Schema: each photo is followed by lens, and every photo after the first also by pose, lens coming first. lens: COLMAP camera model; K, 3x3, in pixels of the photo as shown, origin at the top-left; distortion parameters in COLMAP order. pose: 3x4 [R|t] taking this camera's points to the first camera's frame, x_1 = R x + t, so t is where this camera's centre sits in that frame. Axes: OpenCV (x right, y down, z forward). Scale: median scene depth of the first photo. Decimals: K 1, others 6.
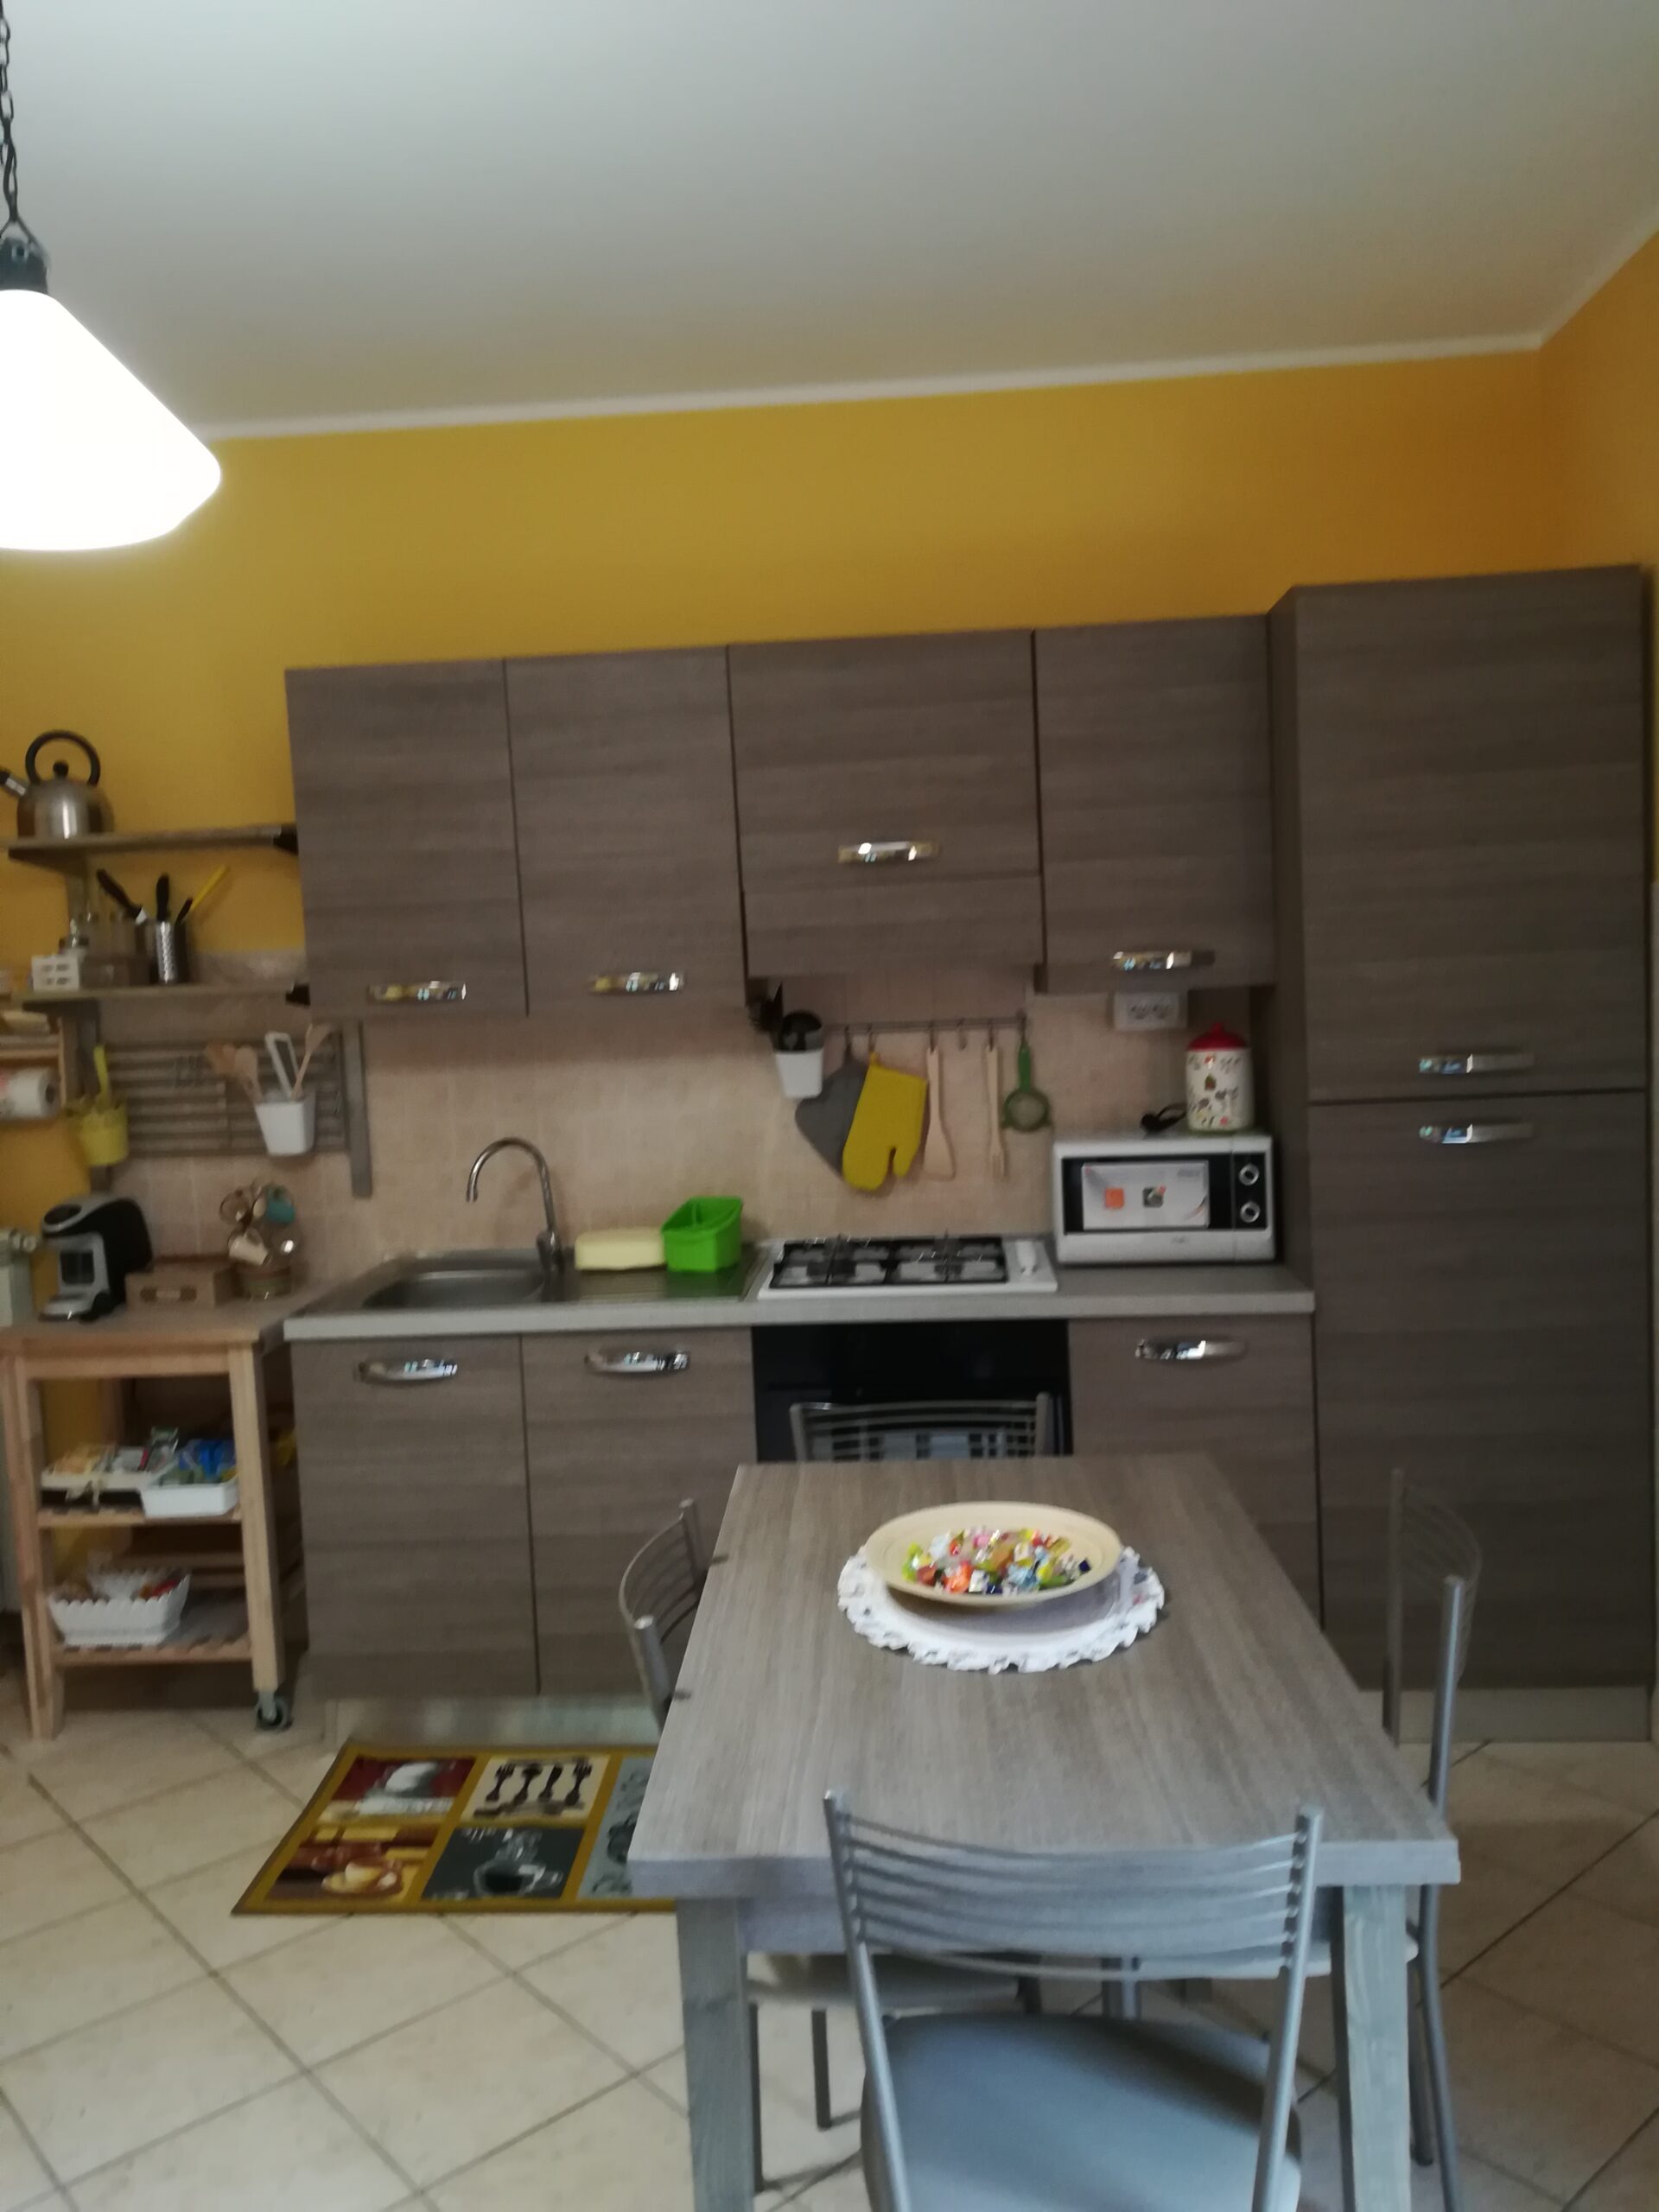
lens RADIAL K [[1735.3, 0, 829.5], [0, 1735.3, 1106.0], [0, 0, 1]] dist [0.125587, -0.190248]
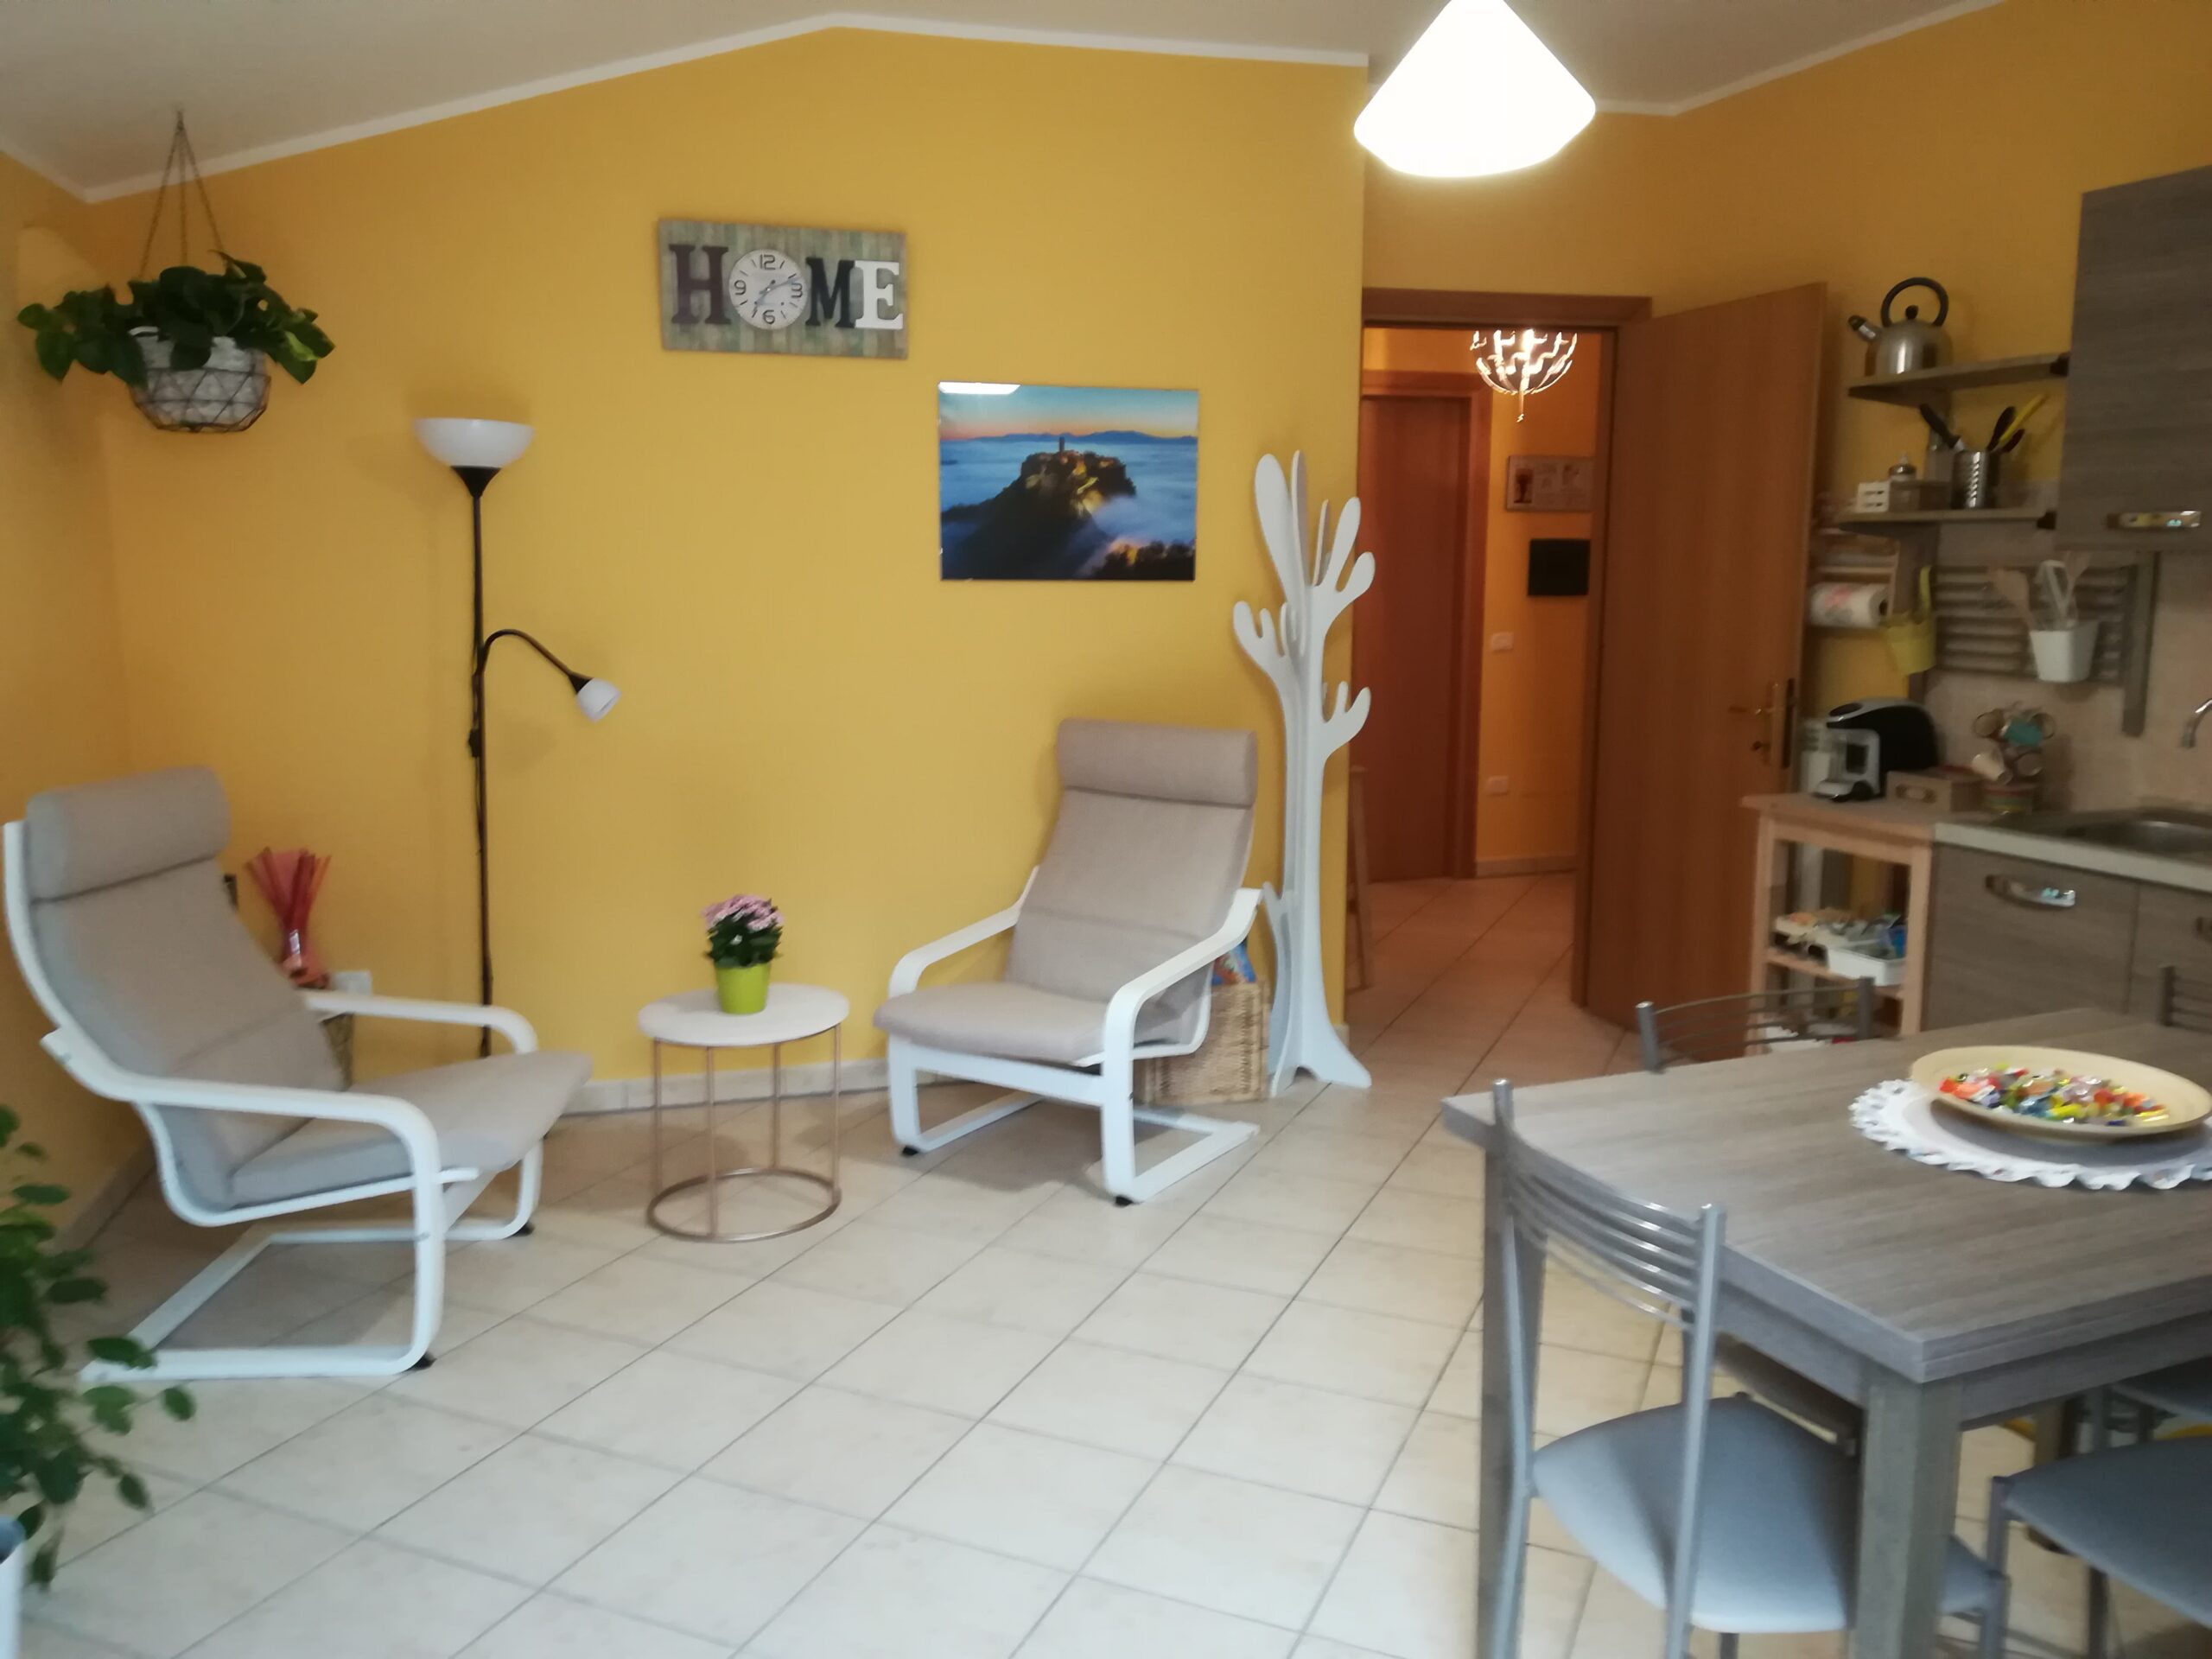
lens RADIAL K [[1735.3, 0, 1106.0], [0, 1735.3, 829.5], [0, 0, 1]] dist [0.125587, -0.190248]
pose [[0.429833, 0.180675, -0.884647, 0.395227], [-0.100842, 0.983251, 0.151816, 0.012071], [0.897259, 0.023954, 0.440853, 0.058245]]
